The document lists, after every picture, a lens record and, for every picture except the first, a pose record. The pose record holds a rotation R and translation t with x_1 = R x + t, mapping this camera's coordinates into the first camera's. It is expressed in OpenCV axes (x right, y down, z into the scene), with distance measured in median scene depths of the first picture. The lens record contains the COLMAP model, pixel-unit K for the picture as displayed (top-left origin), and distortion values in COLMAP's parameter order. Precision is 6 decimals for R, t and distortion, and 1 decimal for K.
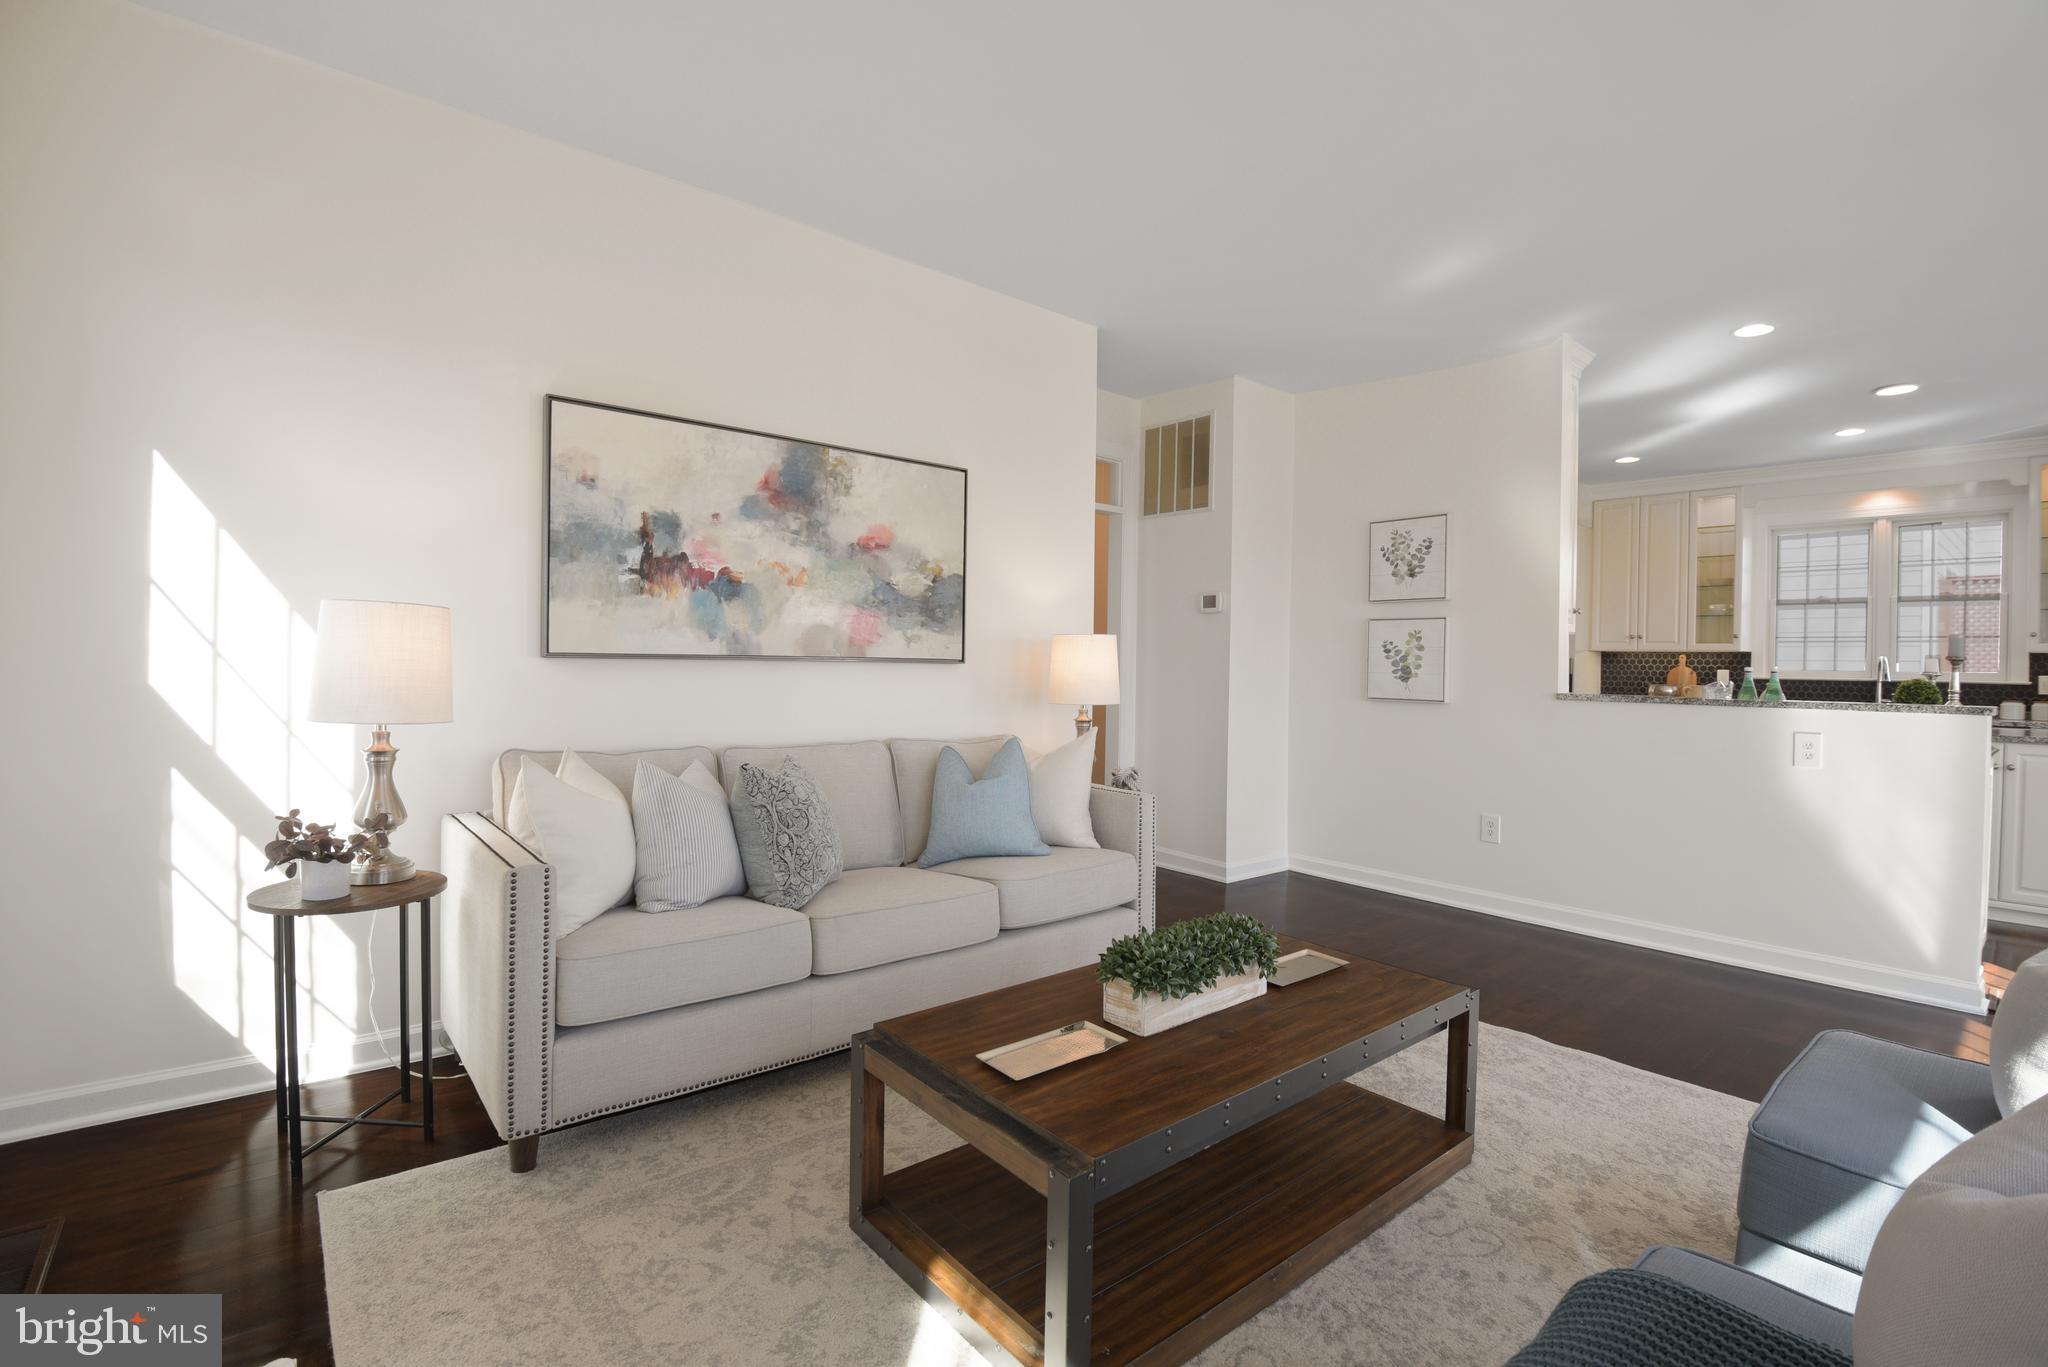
lens RADIAL K [[931.3, 0, 1075.9], [0, 931.3, 679.4], [0, 0, 1]] dist [-0.024439, -0.000137]
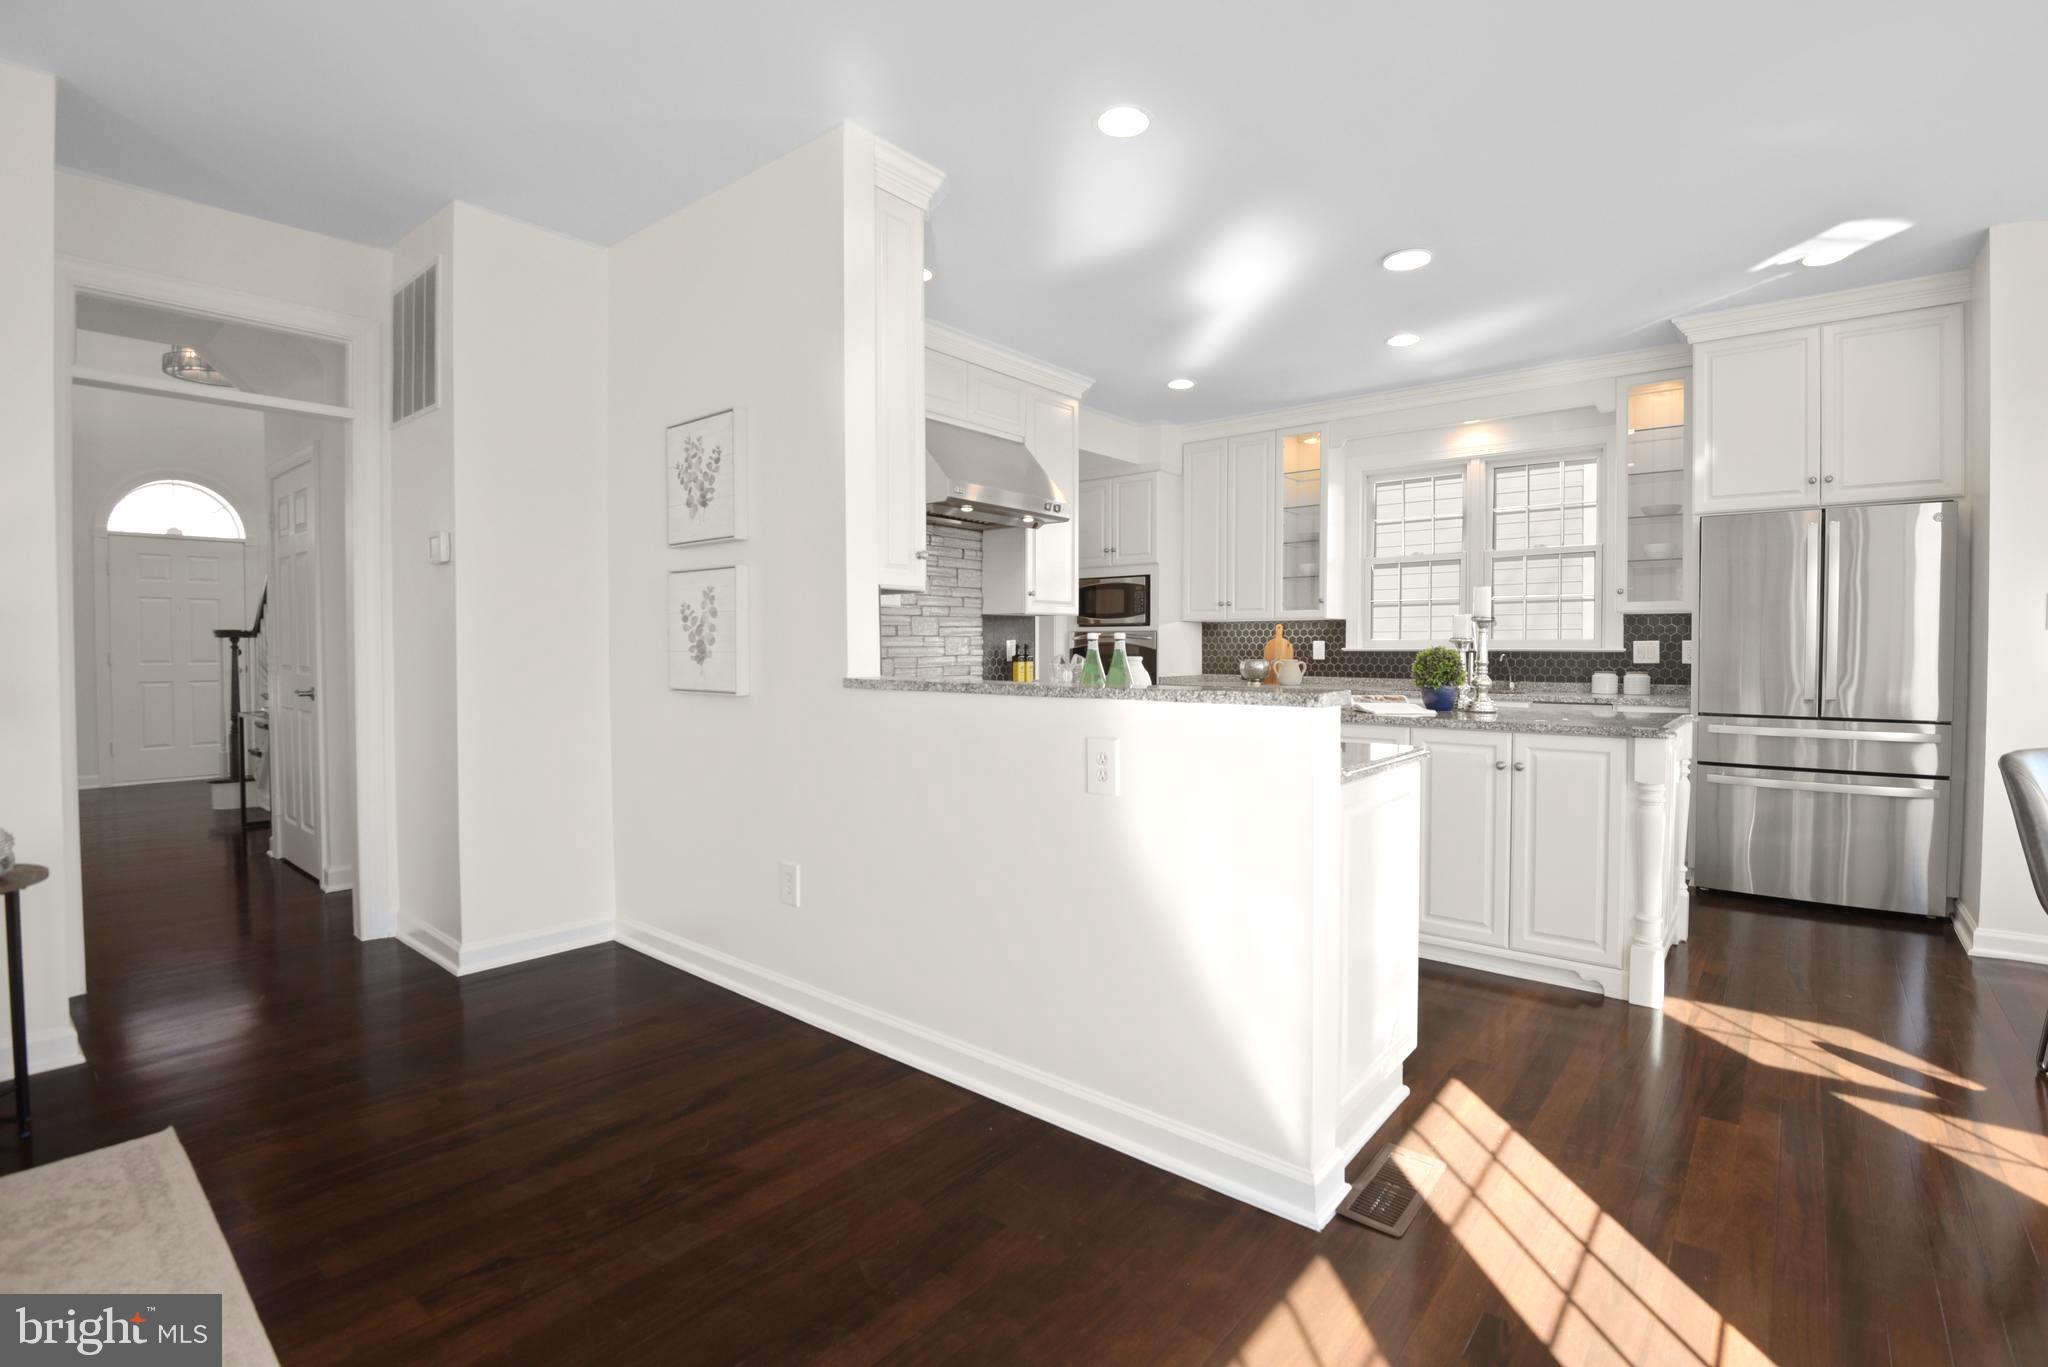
lens RADIAL K [[944.5, 0, 1027.9], [0, 944.5, 674.5], [0, 0, 1]] dist [0.002437, 0.000166]
pose [[0.986615, -0.021083, 0.161699, 0.359195], [0.019032, 0.999718, 0.014222, 0.003705], [-0.161953, -0.010954, 0.986738, 0.218977]]
